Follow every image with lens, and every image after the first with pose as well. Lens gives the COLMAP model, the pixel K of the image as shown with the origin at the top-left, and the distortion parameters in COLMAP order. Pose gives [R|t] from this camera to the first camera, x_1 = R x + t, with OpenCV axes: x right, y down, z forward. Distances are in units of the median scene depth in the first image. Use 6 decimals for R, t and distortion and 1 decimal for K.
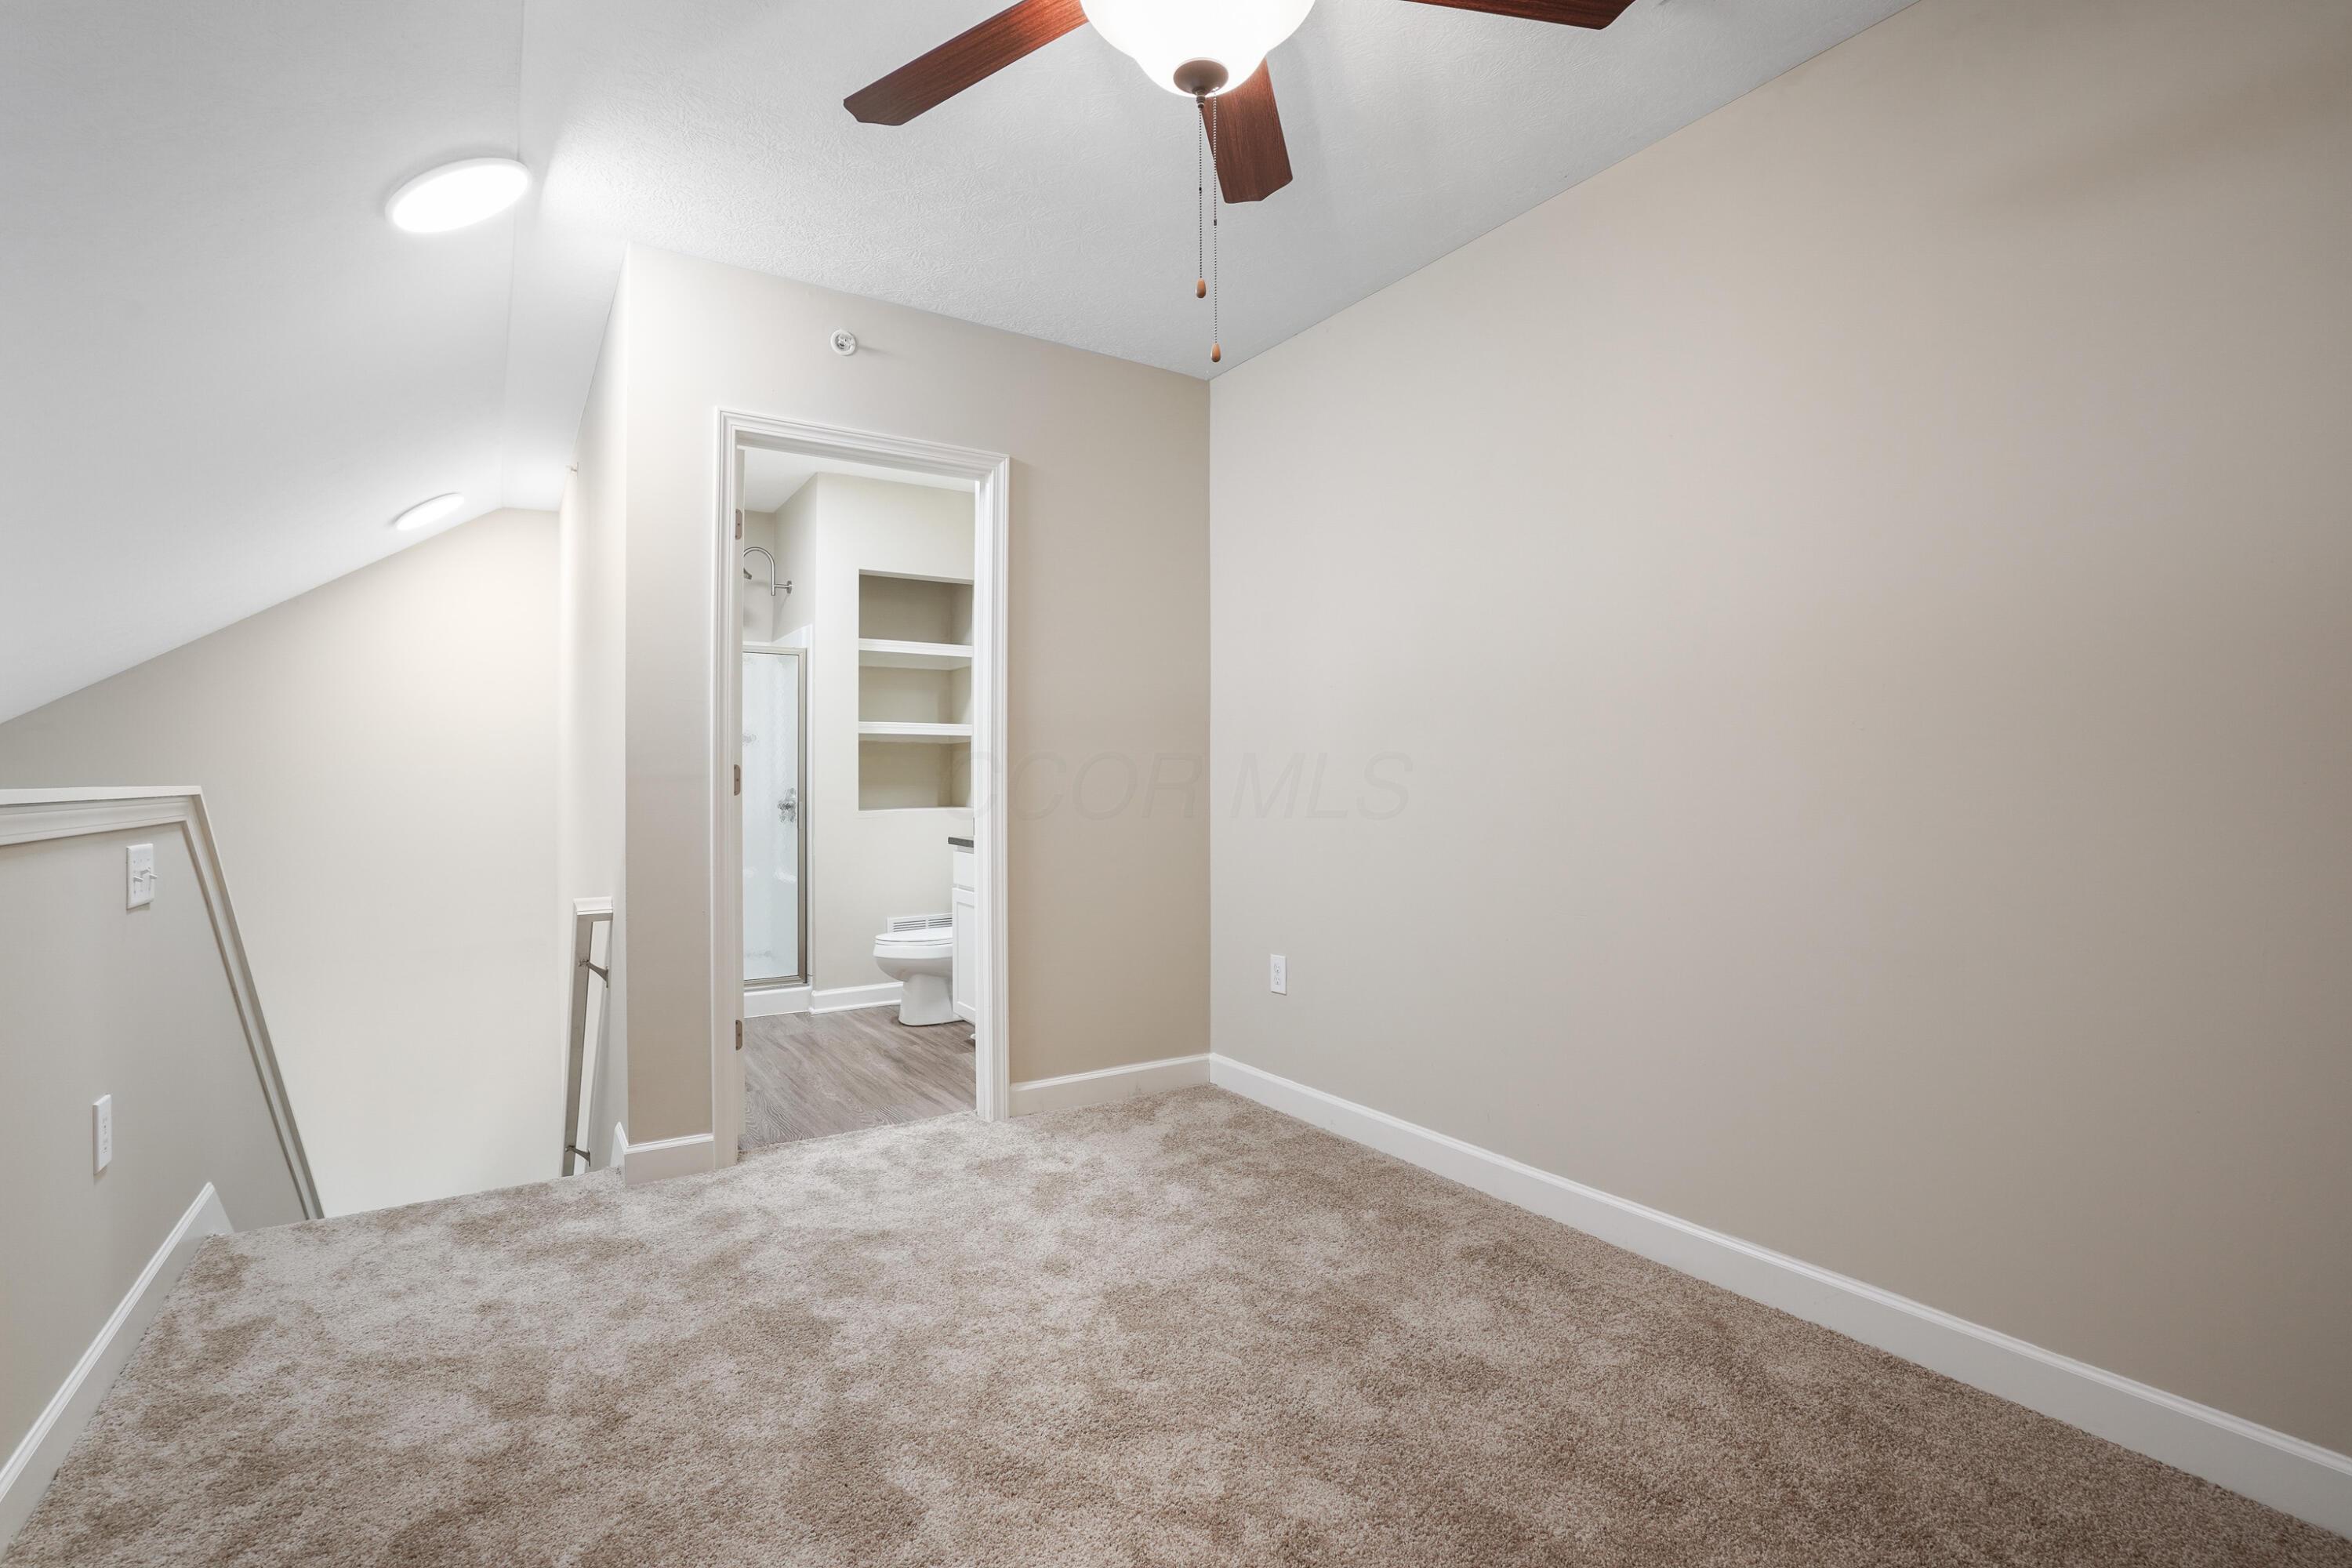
lens RADIAL K [[1109.7, 0, 1176.9], [0, 1109.7, 775.4], [0, 0, 1]] dist [-0.062086, 0.024220]
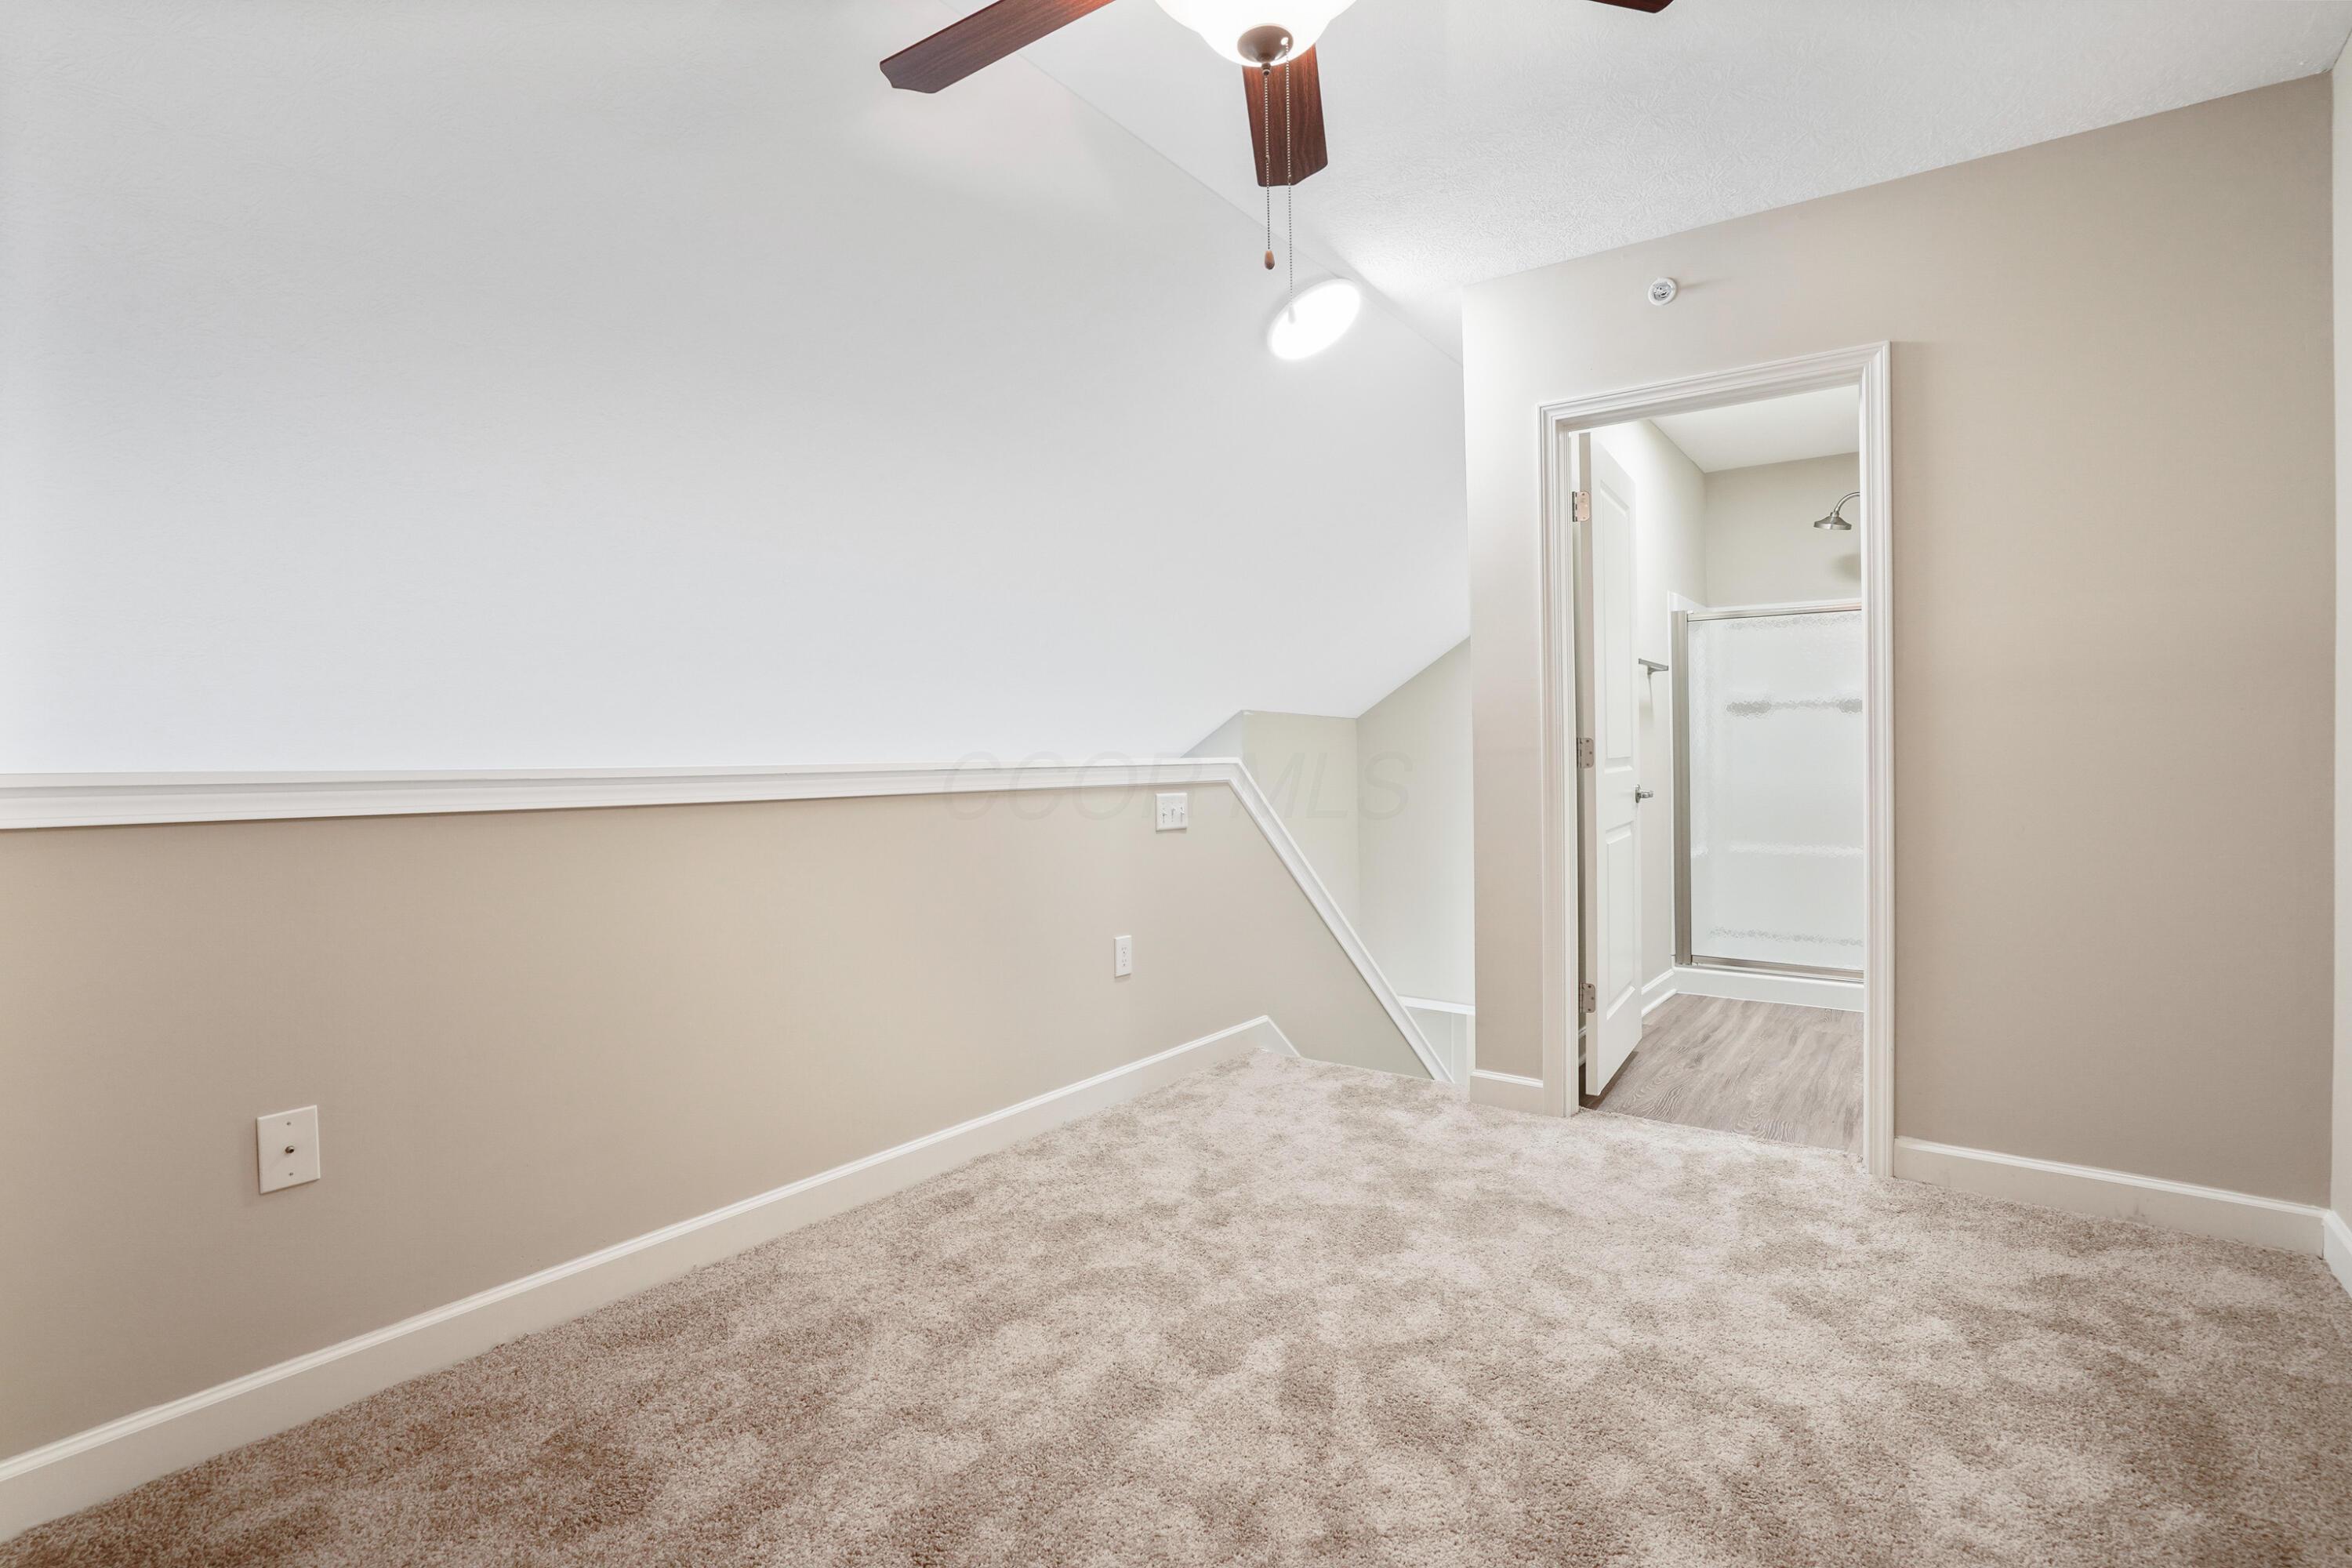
lens RADIAL K [[1109.7, 0, 1176.9], [0, 1109.7, 775.4], [0, 0, 1]] dist [-0.062086, 0.024220]
pose [[0.340793, 0.019743, -0.939931, 0.494674], [0.008957, 0.999666, 0.024245, -0.004304], [0.940096, -0.016681, 0.340503, 0.311865]]
